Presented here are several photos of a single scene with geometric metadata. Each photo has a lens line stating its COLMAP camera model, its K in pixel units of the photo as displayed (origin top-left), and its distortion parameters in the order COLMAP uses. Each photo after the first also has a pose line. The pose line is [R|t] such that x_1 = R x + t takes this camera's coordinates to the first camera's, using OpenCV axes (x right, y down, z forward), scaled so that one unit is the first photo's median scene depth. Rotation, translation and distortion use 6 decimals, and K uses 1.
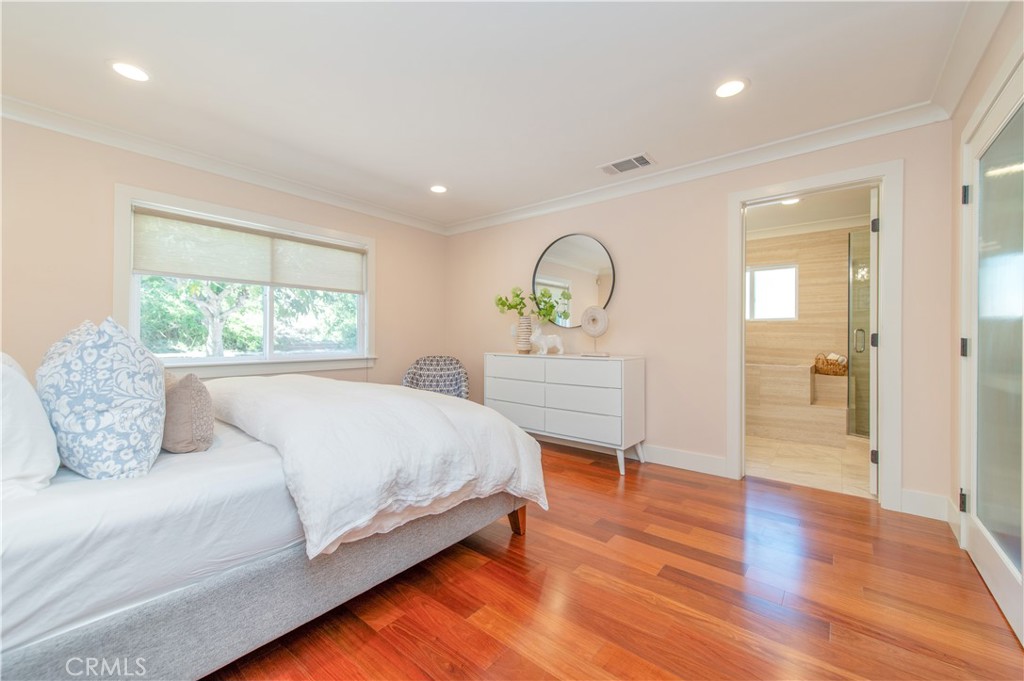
lens RADIAL K [[402.4, 0, 509.2], [0, 402.4, 336.5], [0, 0, 1]] dist [0.010169, -0.002451]
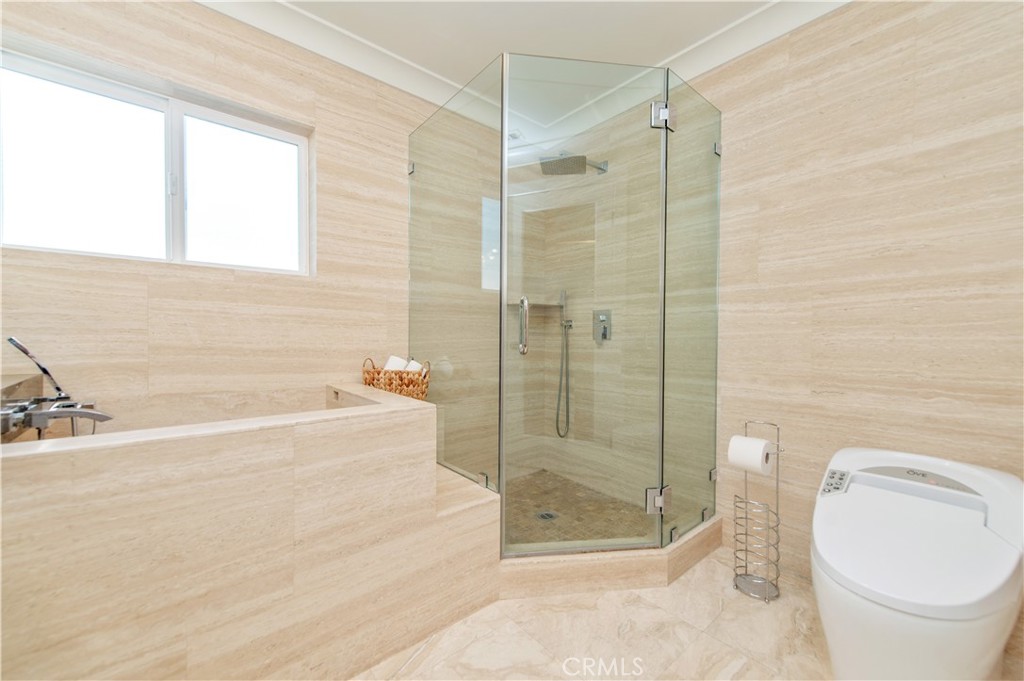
lens RADIAL K [[402.4, 0, 514.8], [0, 402.4, 343.7], [0, 0, 1]] dist [0.010169, -0.002451]
pose [[0.190329, -0.026481, 0.981363, 0.369278], [-0.002647, 0.999619, 0.027487, 0.014001], [-0.981717, -0.007829, 0.190186, 0.747508]]
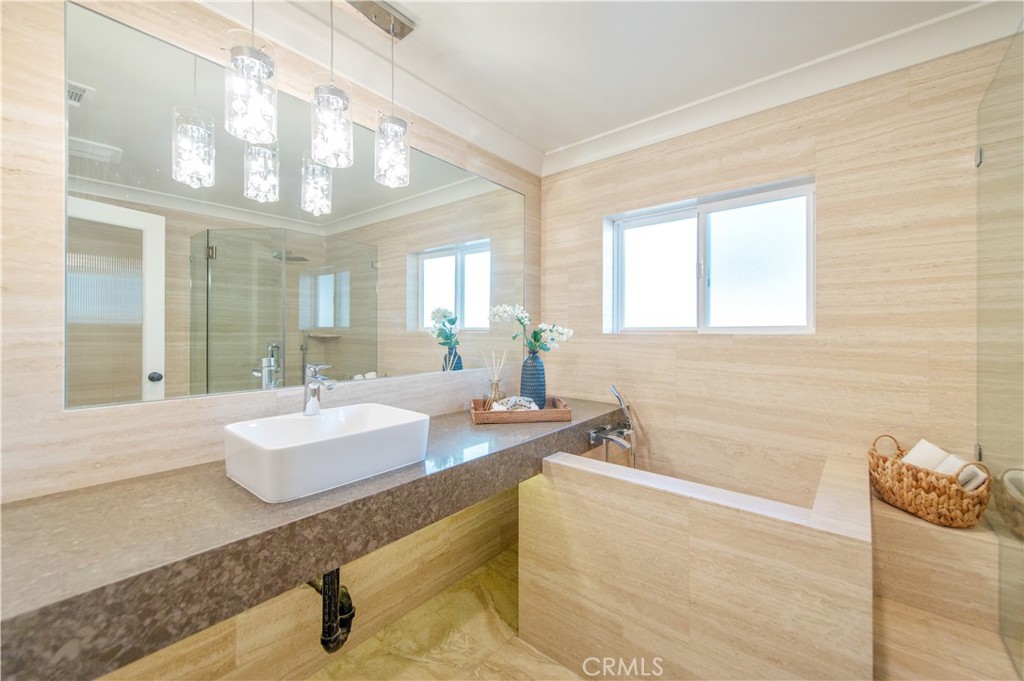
lens RADIAL K [[402.4, 0, 514.6], [0, 402.4, 335.0], [0, 0, 1]] dist [0.010169, -0.002451]
pose [[0.999887, -0.006225, -0.013675, 0.458066], [0.006236, 0.999980, 0.000778, -0.042189], [0.013669, -0.000863, 0.999906, 0.645310]]
